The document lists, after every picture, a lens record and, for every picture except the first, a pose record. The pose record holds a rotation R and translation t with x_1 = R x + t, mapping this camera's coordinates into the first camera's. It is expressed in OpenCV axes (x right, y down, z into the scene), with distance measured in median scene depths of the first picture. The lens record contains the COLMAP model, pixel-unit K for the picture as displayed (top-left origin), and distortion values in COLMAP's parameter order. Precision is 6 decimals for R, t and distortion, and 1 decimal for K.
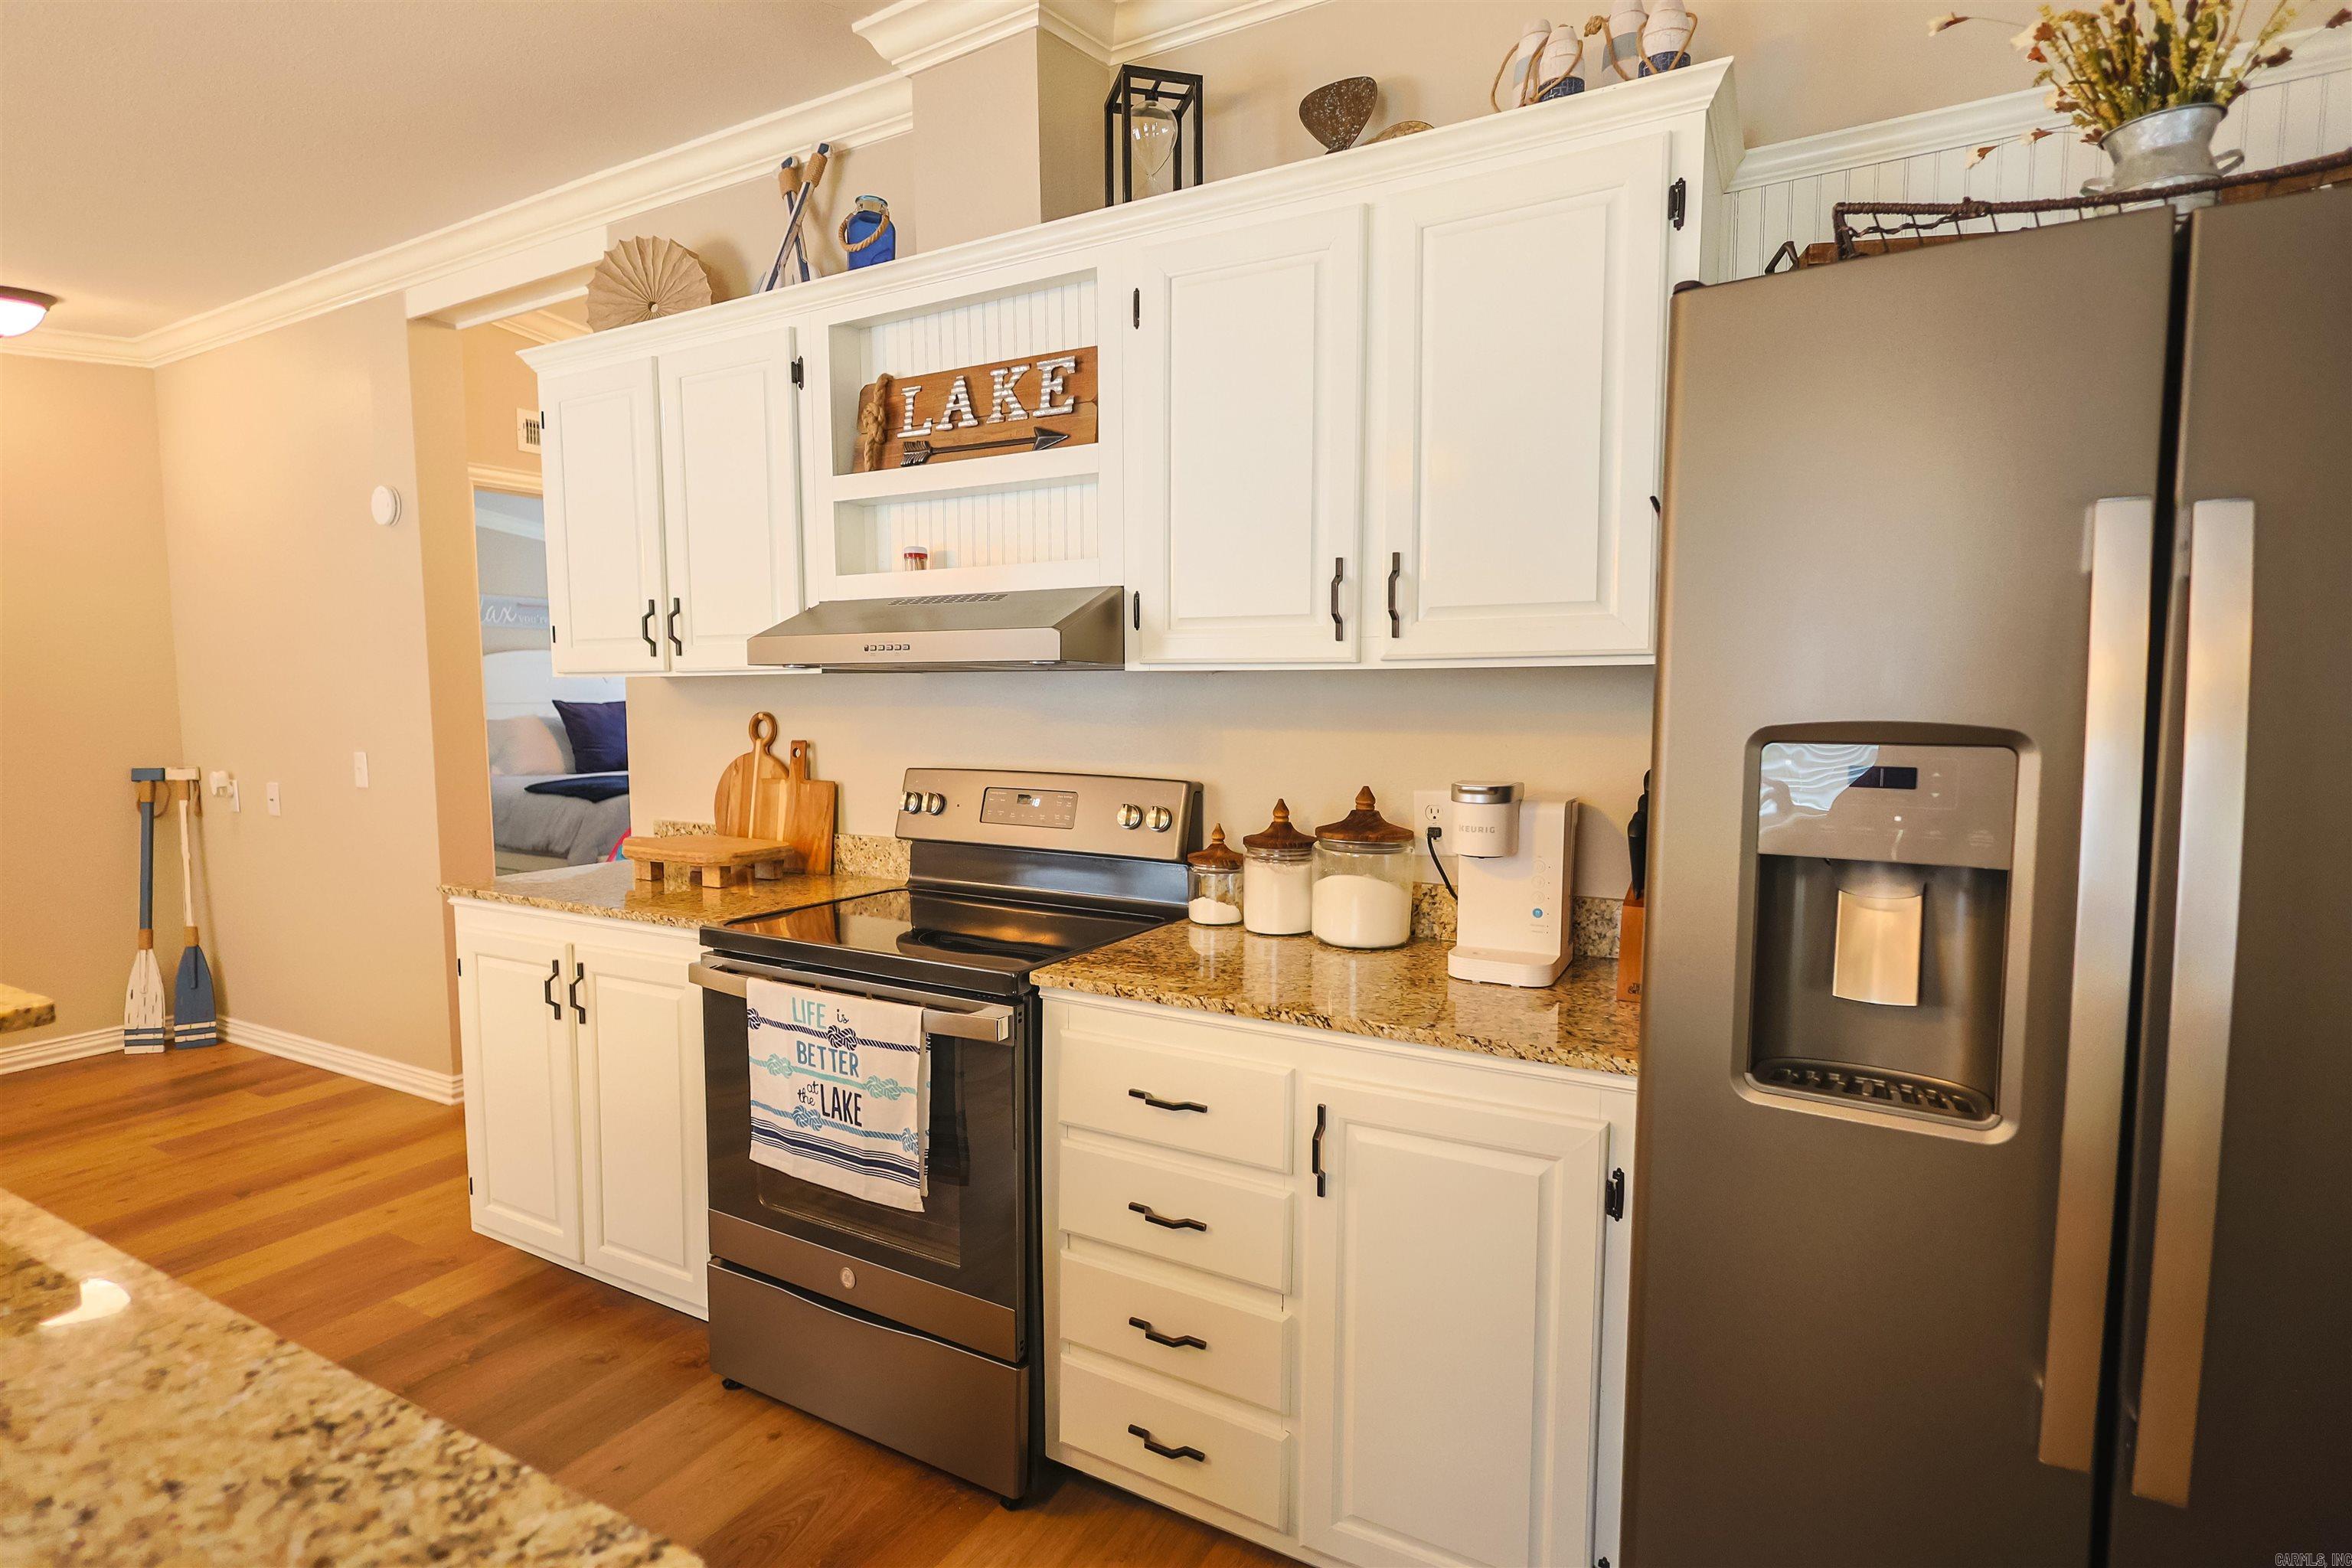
lens RADIAL K [[1151.7, 0, 1176.0], [0, 1151.7, 784.0], [0, 0, 1]] dist [-0.000709, 0.000457]
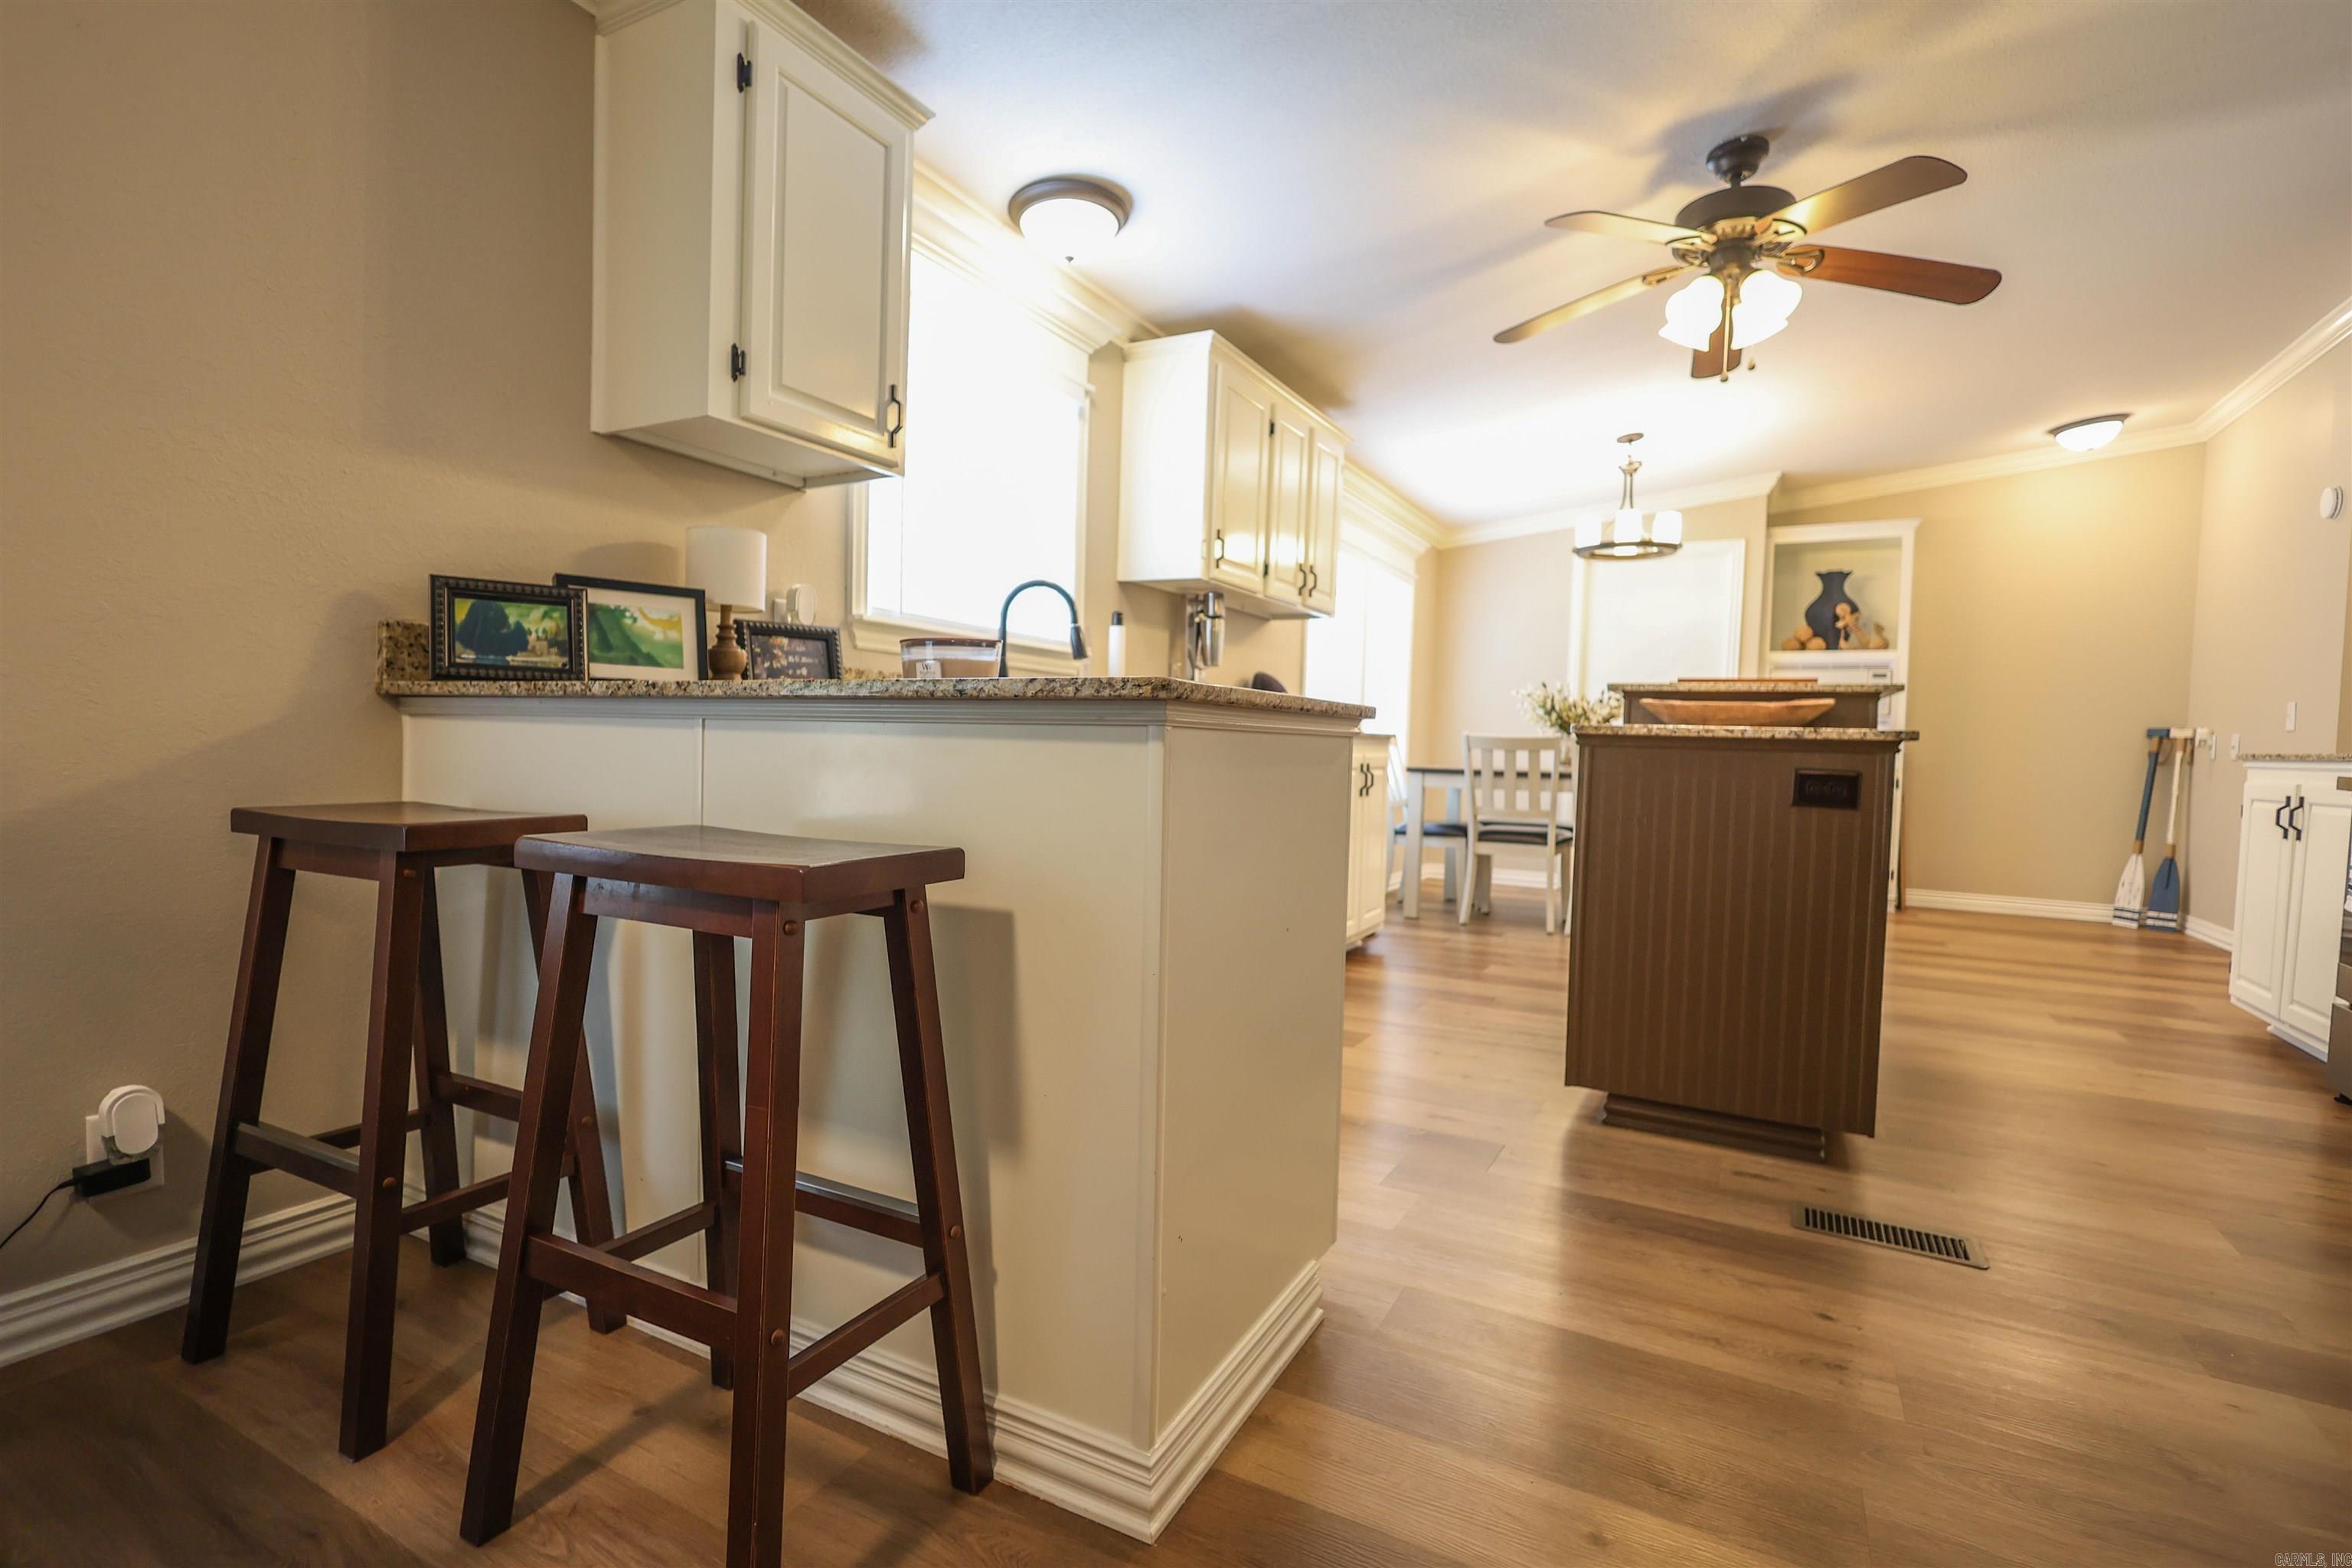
lens RADIAL K [[1079.6, 0, 1182.9], [0, 1079.6, 783.3], [0, 0, 1]] dist [0.000489, 0.000774]
pose [[0.008756, 0.046585, -0.998876, 0.877139], [-0.109447, 0.992958, 0.045350, 0.258743], [0.993954, 0.108927, 0.013793, -0.410771]]
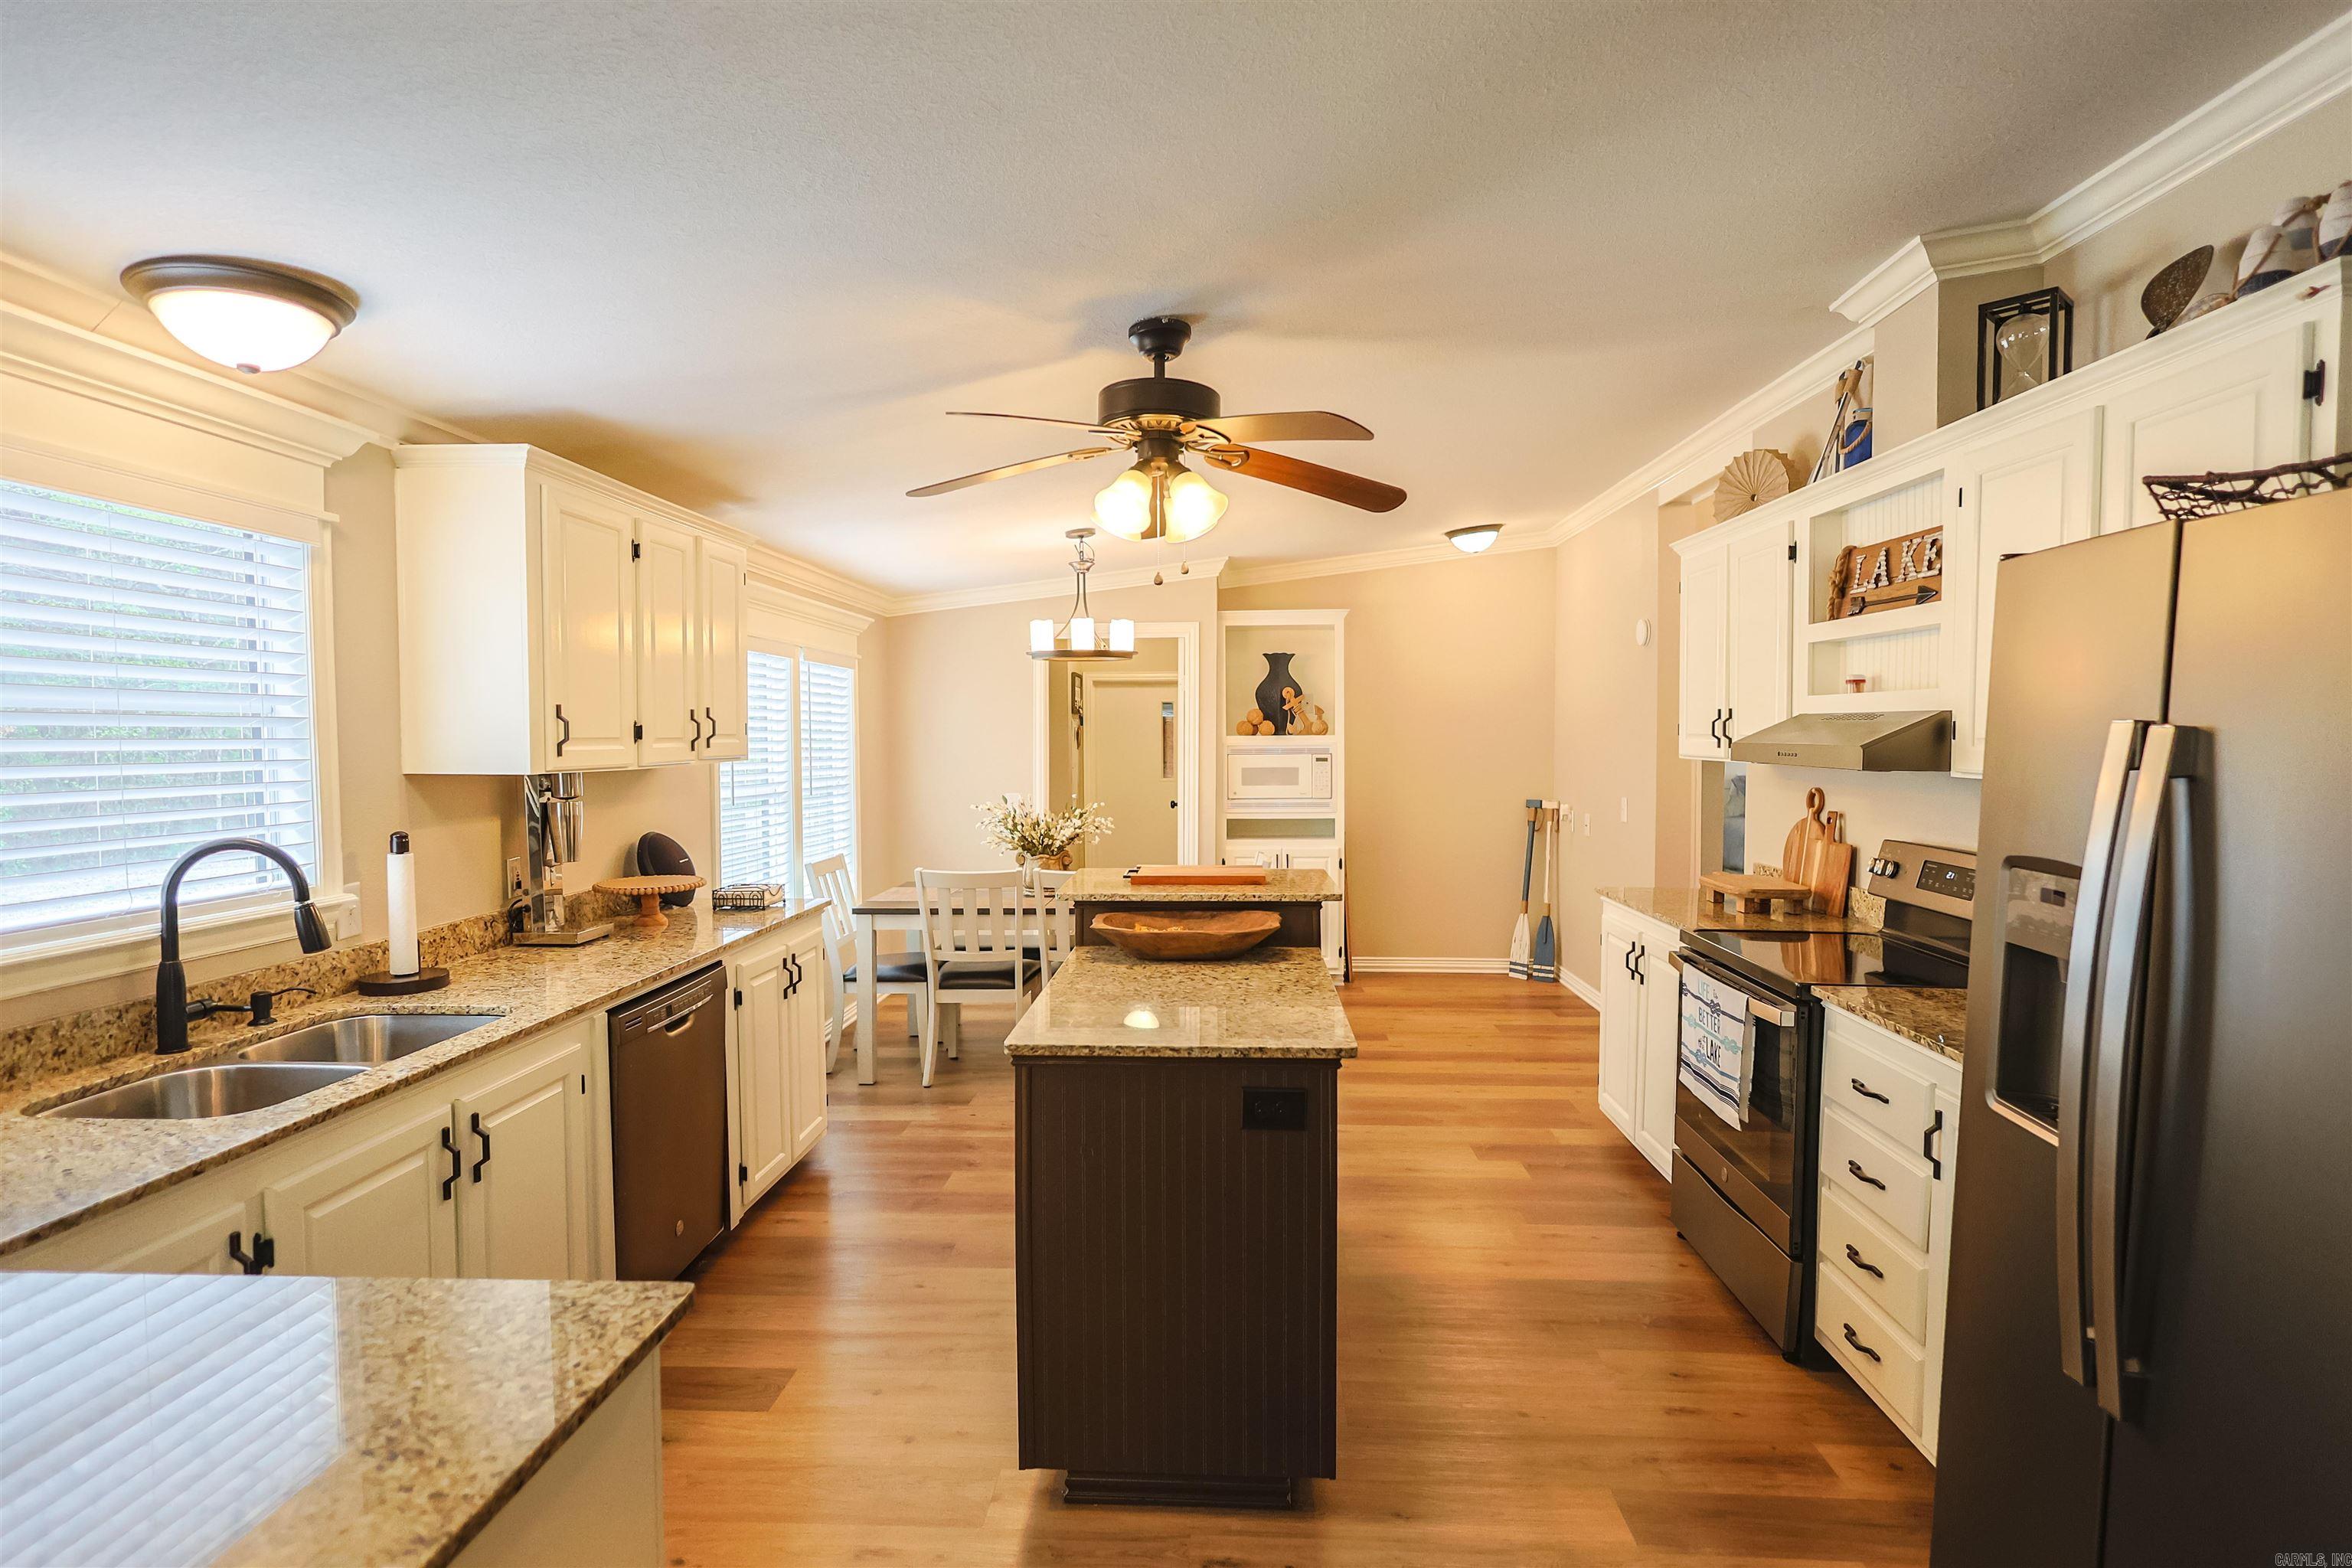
lens RADIAL K [[1173.7, 0, 1169.4], [0, 1173.7, 783.4], [0, 0, 1]] dist [0.000618, 0.000407]
pose [[0.434107, 0.042706, -0.899848, 0.713979], [-0.071910, 0.997331, 0.012641, -0.043026], [0.897986, 0.059221, 0.436020, -0.325847]]
